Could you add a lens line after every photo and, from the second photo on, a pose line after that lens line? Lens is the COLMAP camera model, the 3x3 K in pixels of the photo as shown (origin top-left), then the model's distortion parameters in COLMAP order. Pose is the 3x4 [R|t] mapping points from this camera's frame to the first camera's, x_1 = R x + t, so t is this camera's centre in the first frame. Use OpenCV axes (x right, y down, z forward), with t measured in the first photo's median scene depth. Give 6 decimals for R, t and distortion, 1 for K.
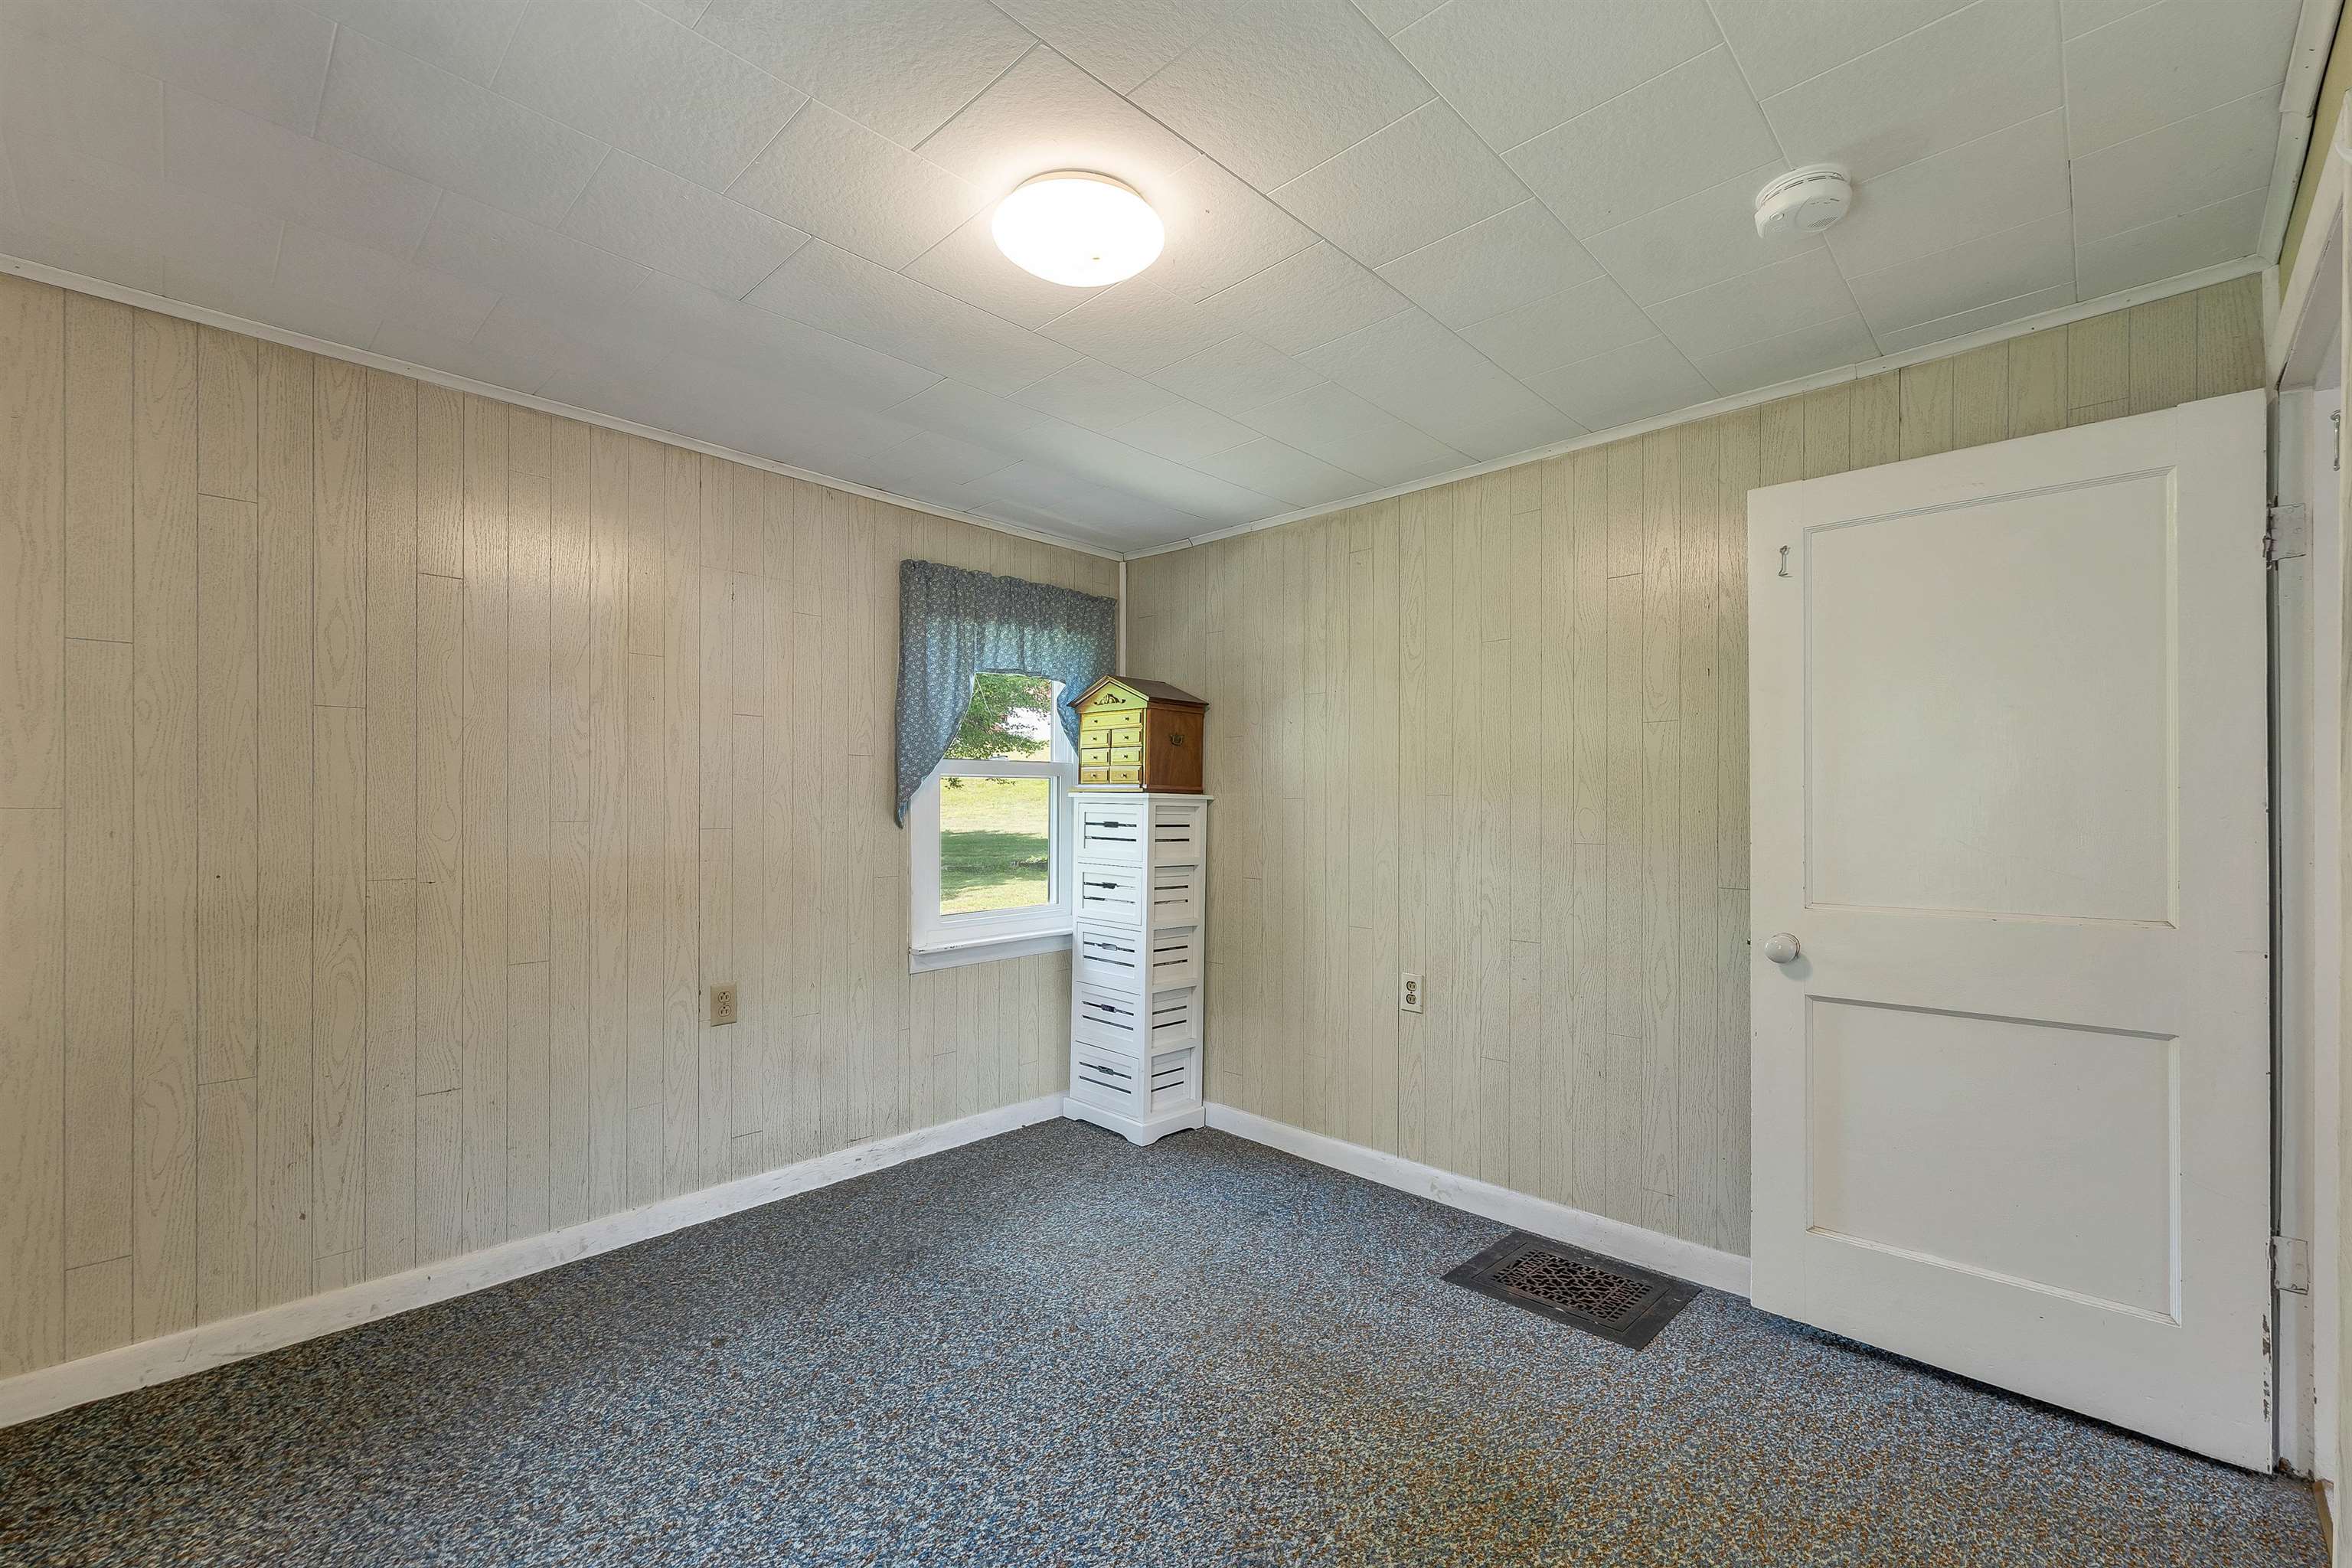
lens RADIAL K [[972.2, 0, 1167.3], [0, 972.2, 807.9], [0, 0, 1]] dist [0.001720, 0.000247]
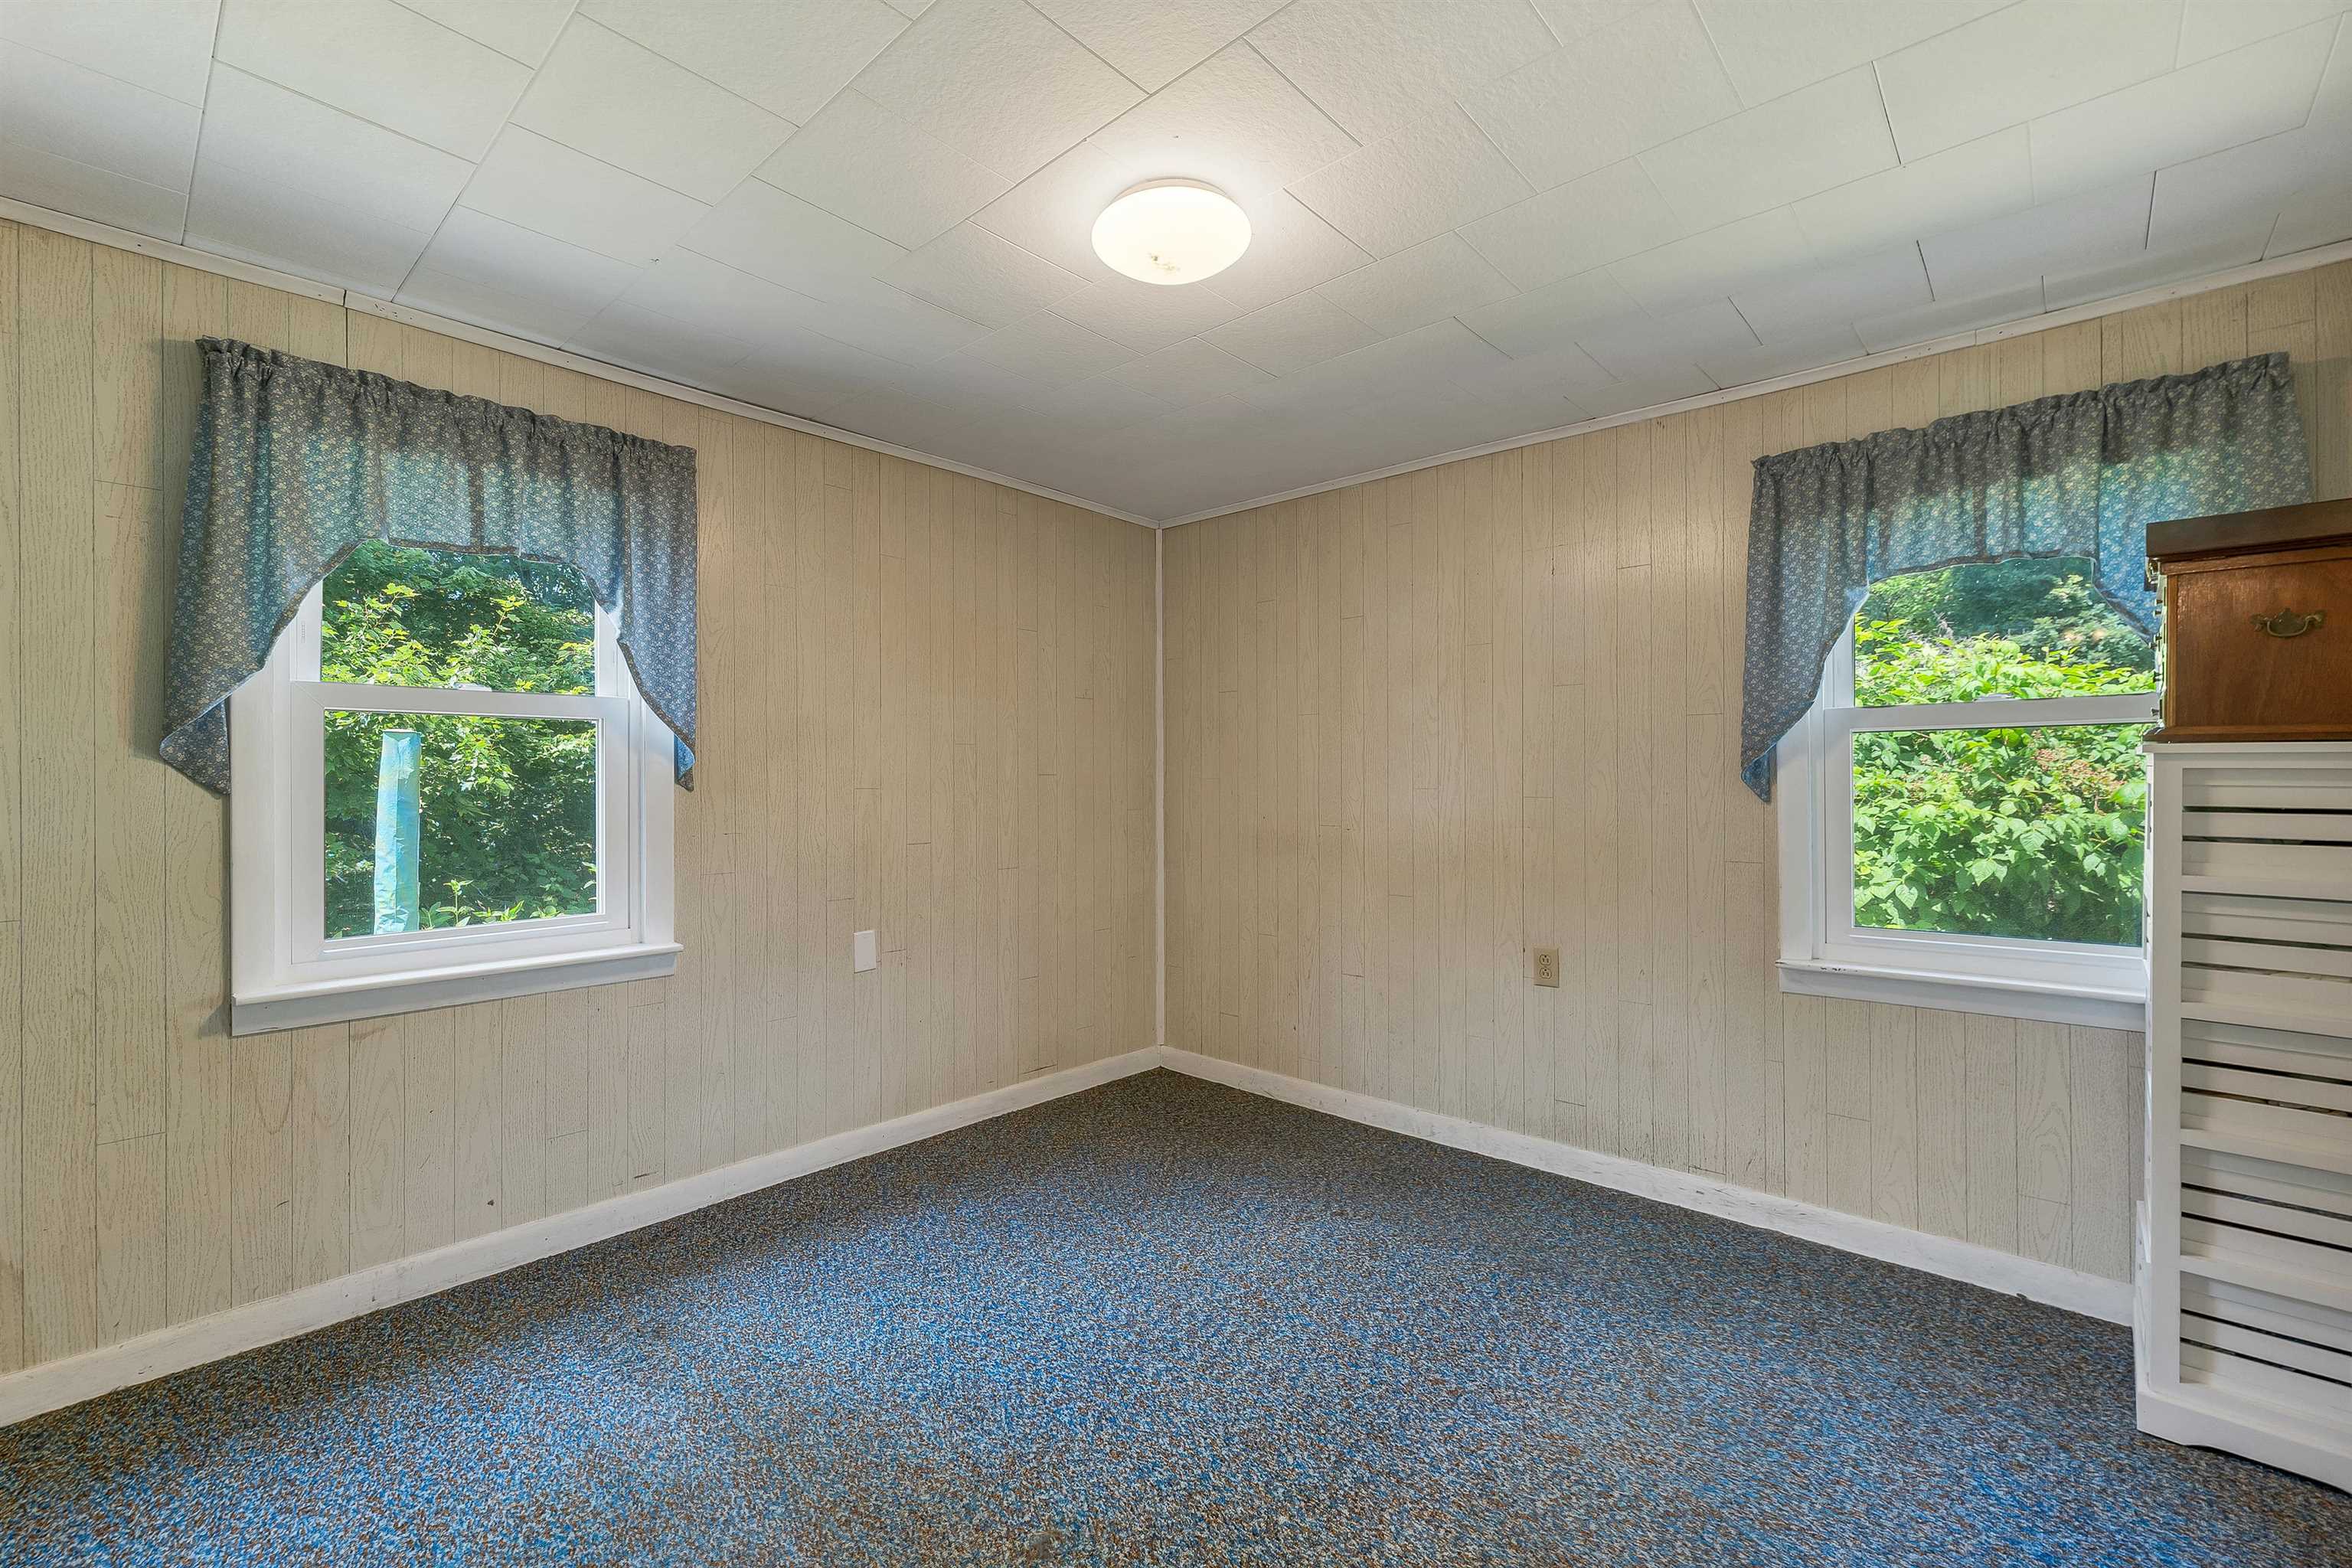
lens RADIAL K [[991.4, 0, 1176.0], [0, 991.4, 784.0], [0, 0, 1]] dist [0.000052, 0.000172]
pose [[0.023913, -0.001424, -0.999713, 0.604787], [-0.000441, 0.999999, -0.001435, 0.008573], [0.999714, 0.000475, 0.023912, 0.592343]]
